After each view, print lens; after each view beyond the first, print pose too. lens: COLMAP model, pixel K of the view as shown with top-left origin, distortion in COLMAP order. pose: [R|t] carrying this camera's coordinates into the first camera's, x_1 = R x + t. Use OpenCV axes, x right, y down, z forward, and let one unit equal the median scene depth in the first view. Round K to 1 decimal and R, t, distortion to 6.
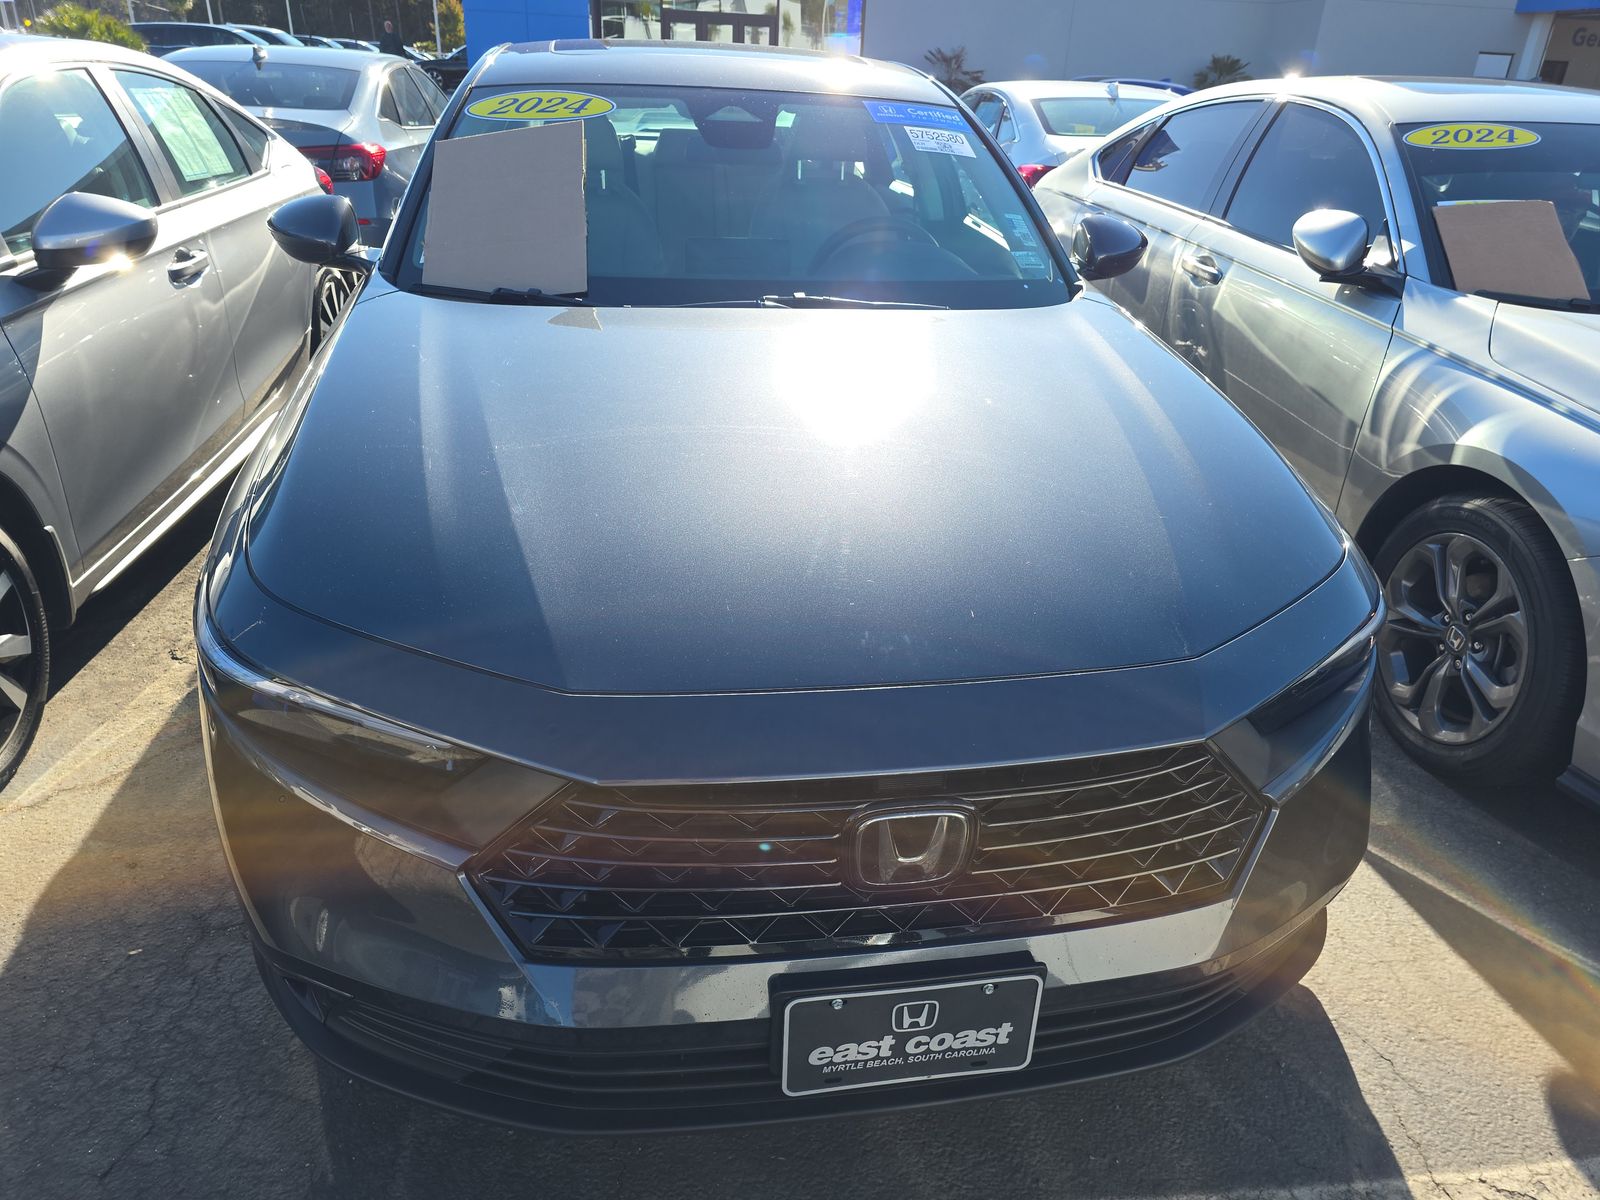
lens RADIAL K [[1095.4, 0, 799.9], [0, 1095.4, 620.7], [0, 0, 1]] dist [0.004213, -0.006215]
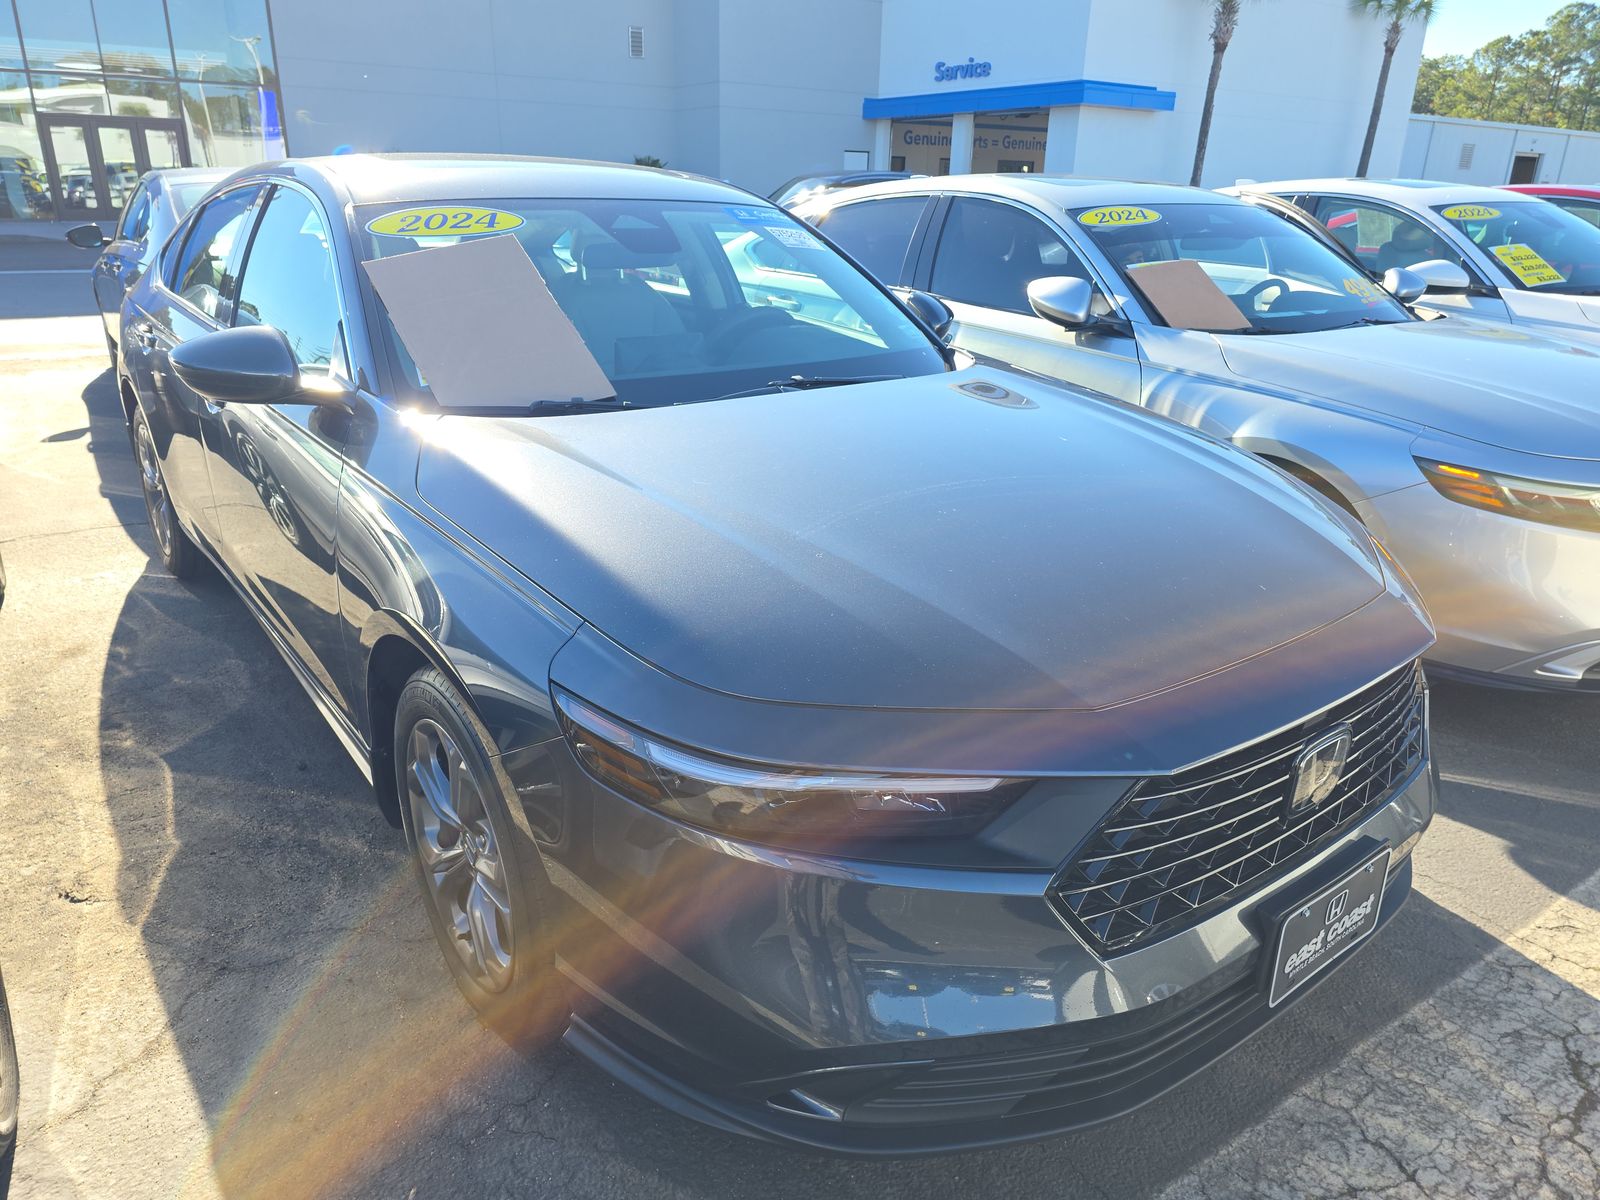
lens RADIAL K [[1069.9, 0, 817.9], [0, 1069.9, 593.8], [0, 0, 1]] dist [0.047465, -0.047406]
pose [[0.886025, -0.186177, 0.424615, -0.439663], [0.224230, 0.973675, -0.040972, -0.034246], [-0.405808, 0.131513, 0.904447, 0.040130]]
